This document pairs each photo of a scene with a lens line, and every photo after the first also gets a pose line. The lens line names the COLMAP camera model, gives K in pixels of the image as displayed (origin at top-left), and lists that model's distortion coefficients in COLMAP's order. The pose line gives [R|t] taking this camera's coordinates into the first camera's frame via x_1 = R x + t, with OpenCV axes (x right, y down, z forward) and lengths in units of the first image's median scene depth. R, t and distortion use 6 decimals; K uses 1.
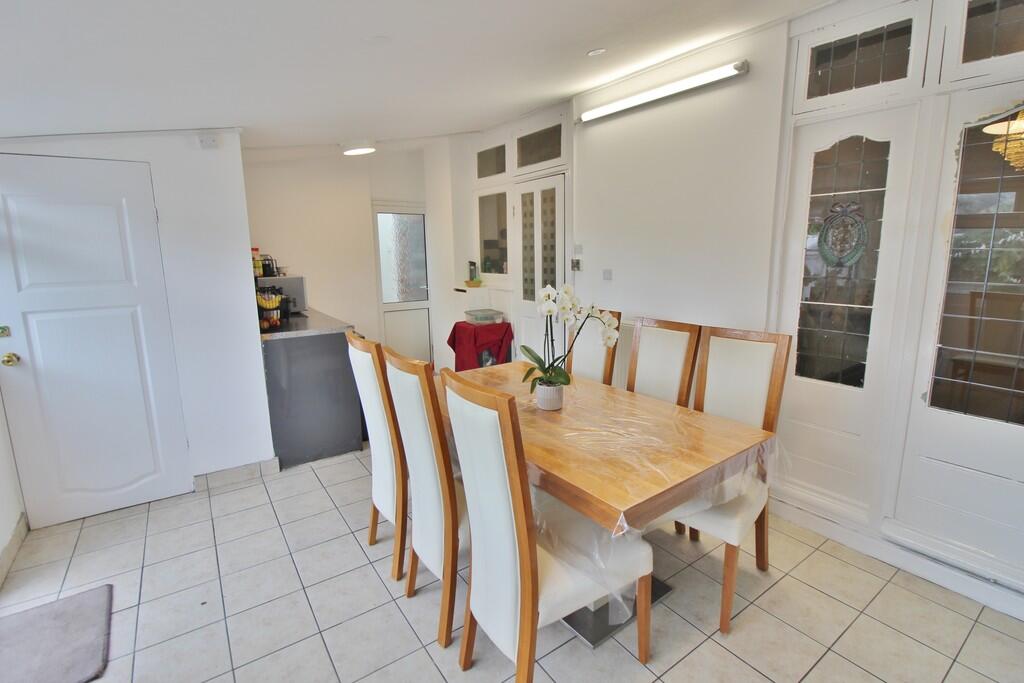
lens RADIAL K [[474.0, 0, 511.9], [0, 474.0, 336.0], [0, 0, 1]] dist [-0.016132, -0.002013]
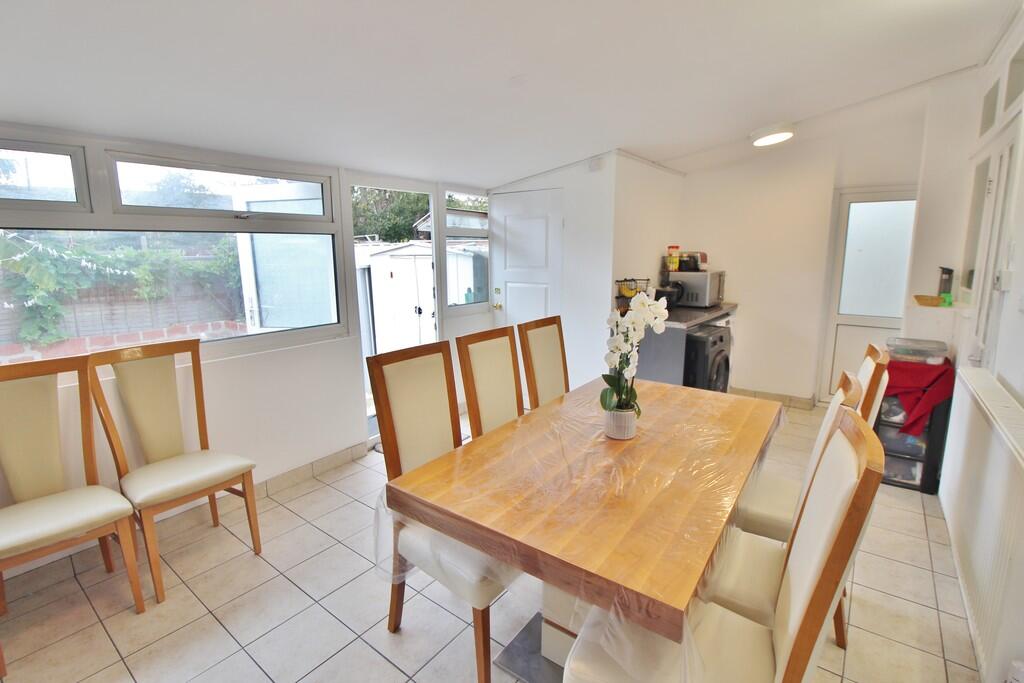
lens RADIAL K [[474.0, 0, 512.9], [0, 474.0, 336.6], [0, 0, 1]] dist [-0.016132, -0.002013]
pose [[0.301665, 0.181638, -0.935952, 0.479678], [-0.171348, 0.976029, 0.134189, -0.063832], [0.937890, 0.119893, 0.325557, 0.315546]]
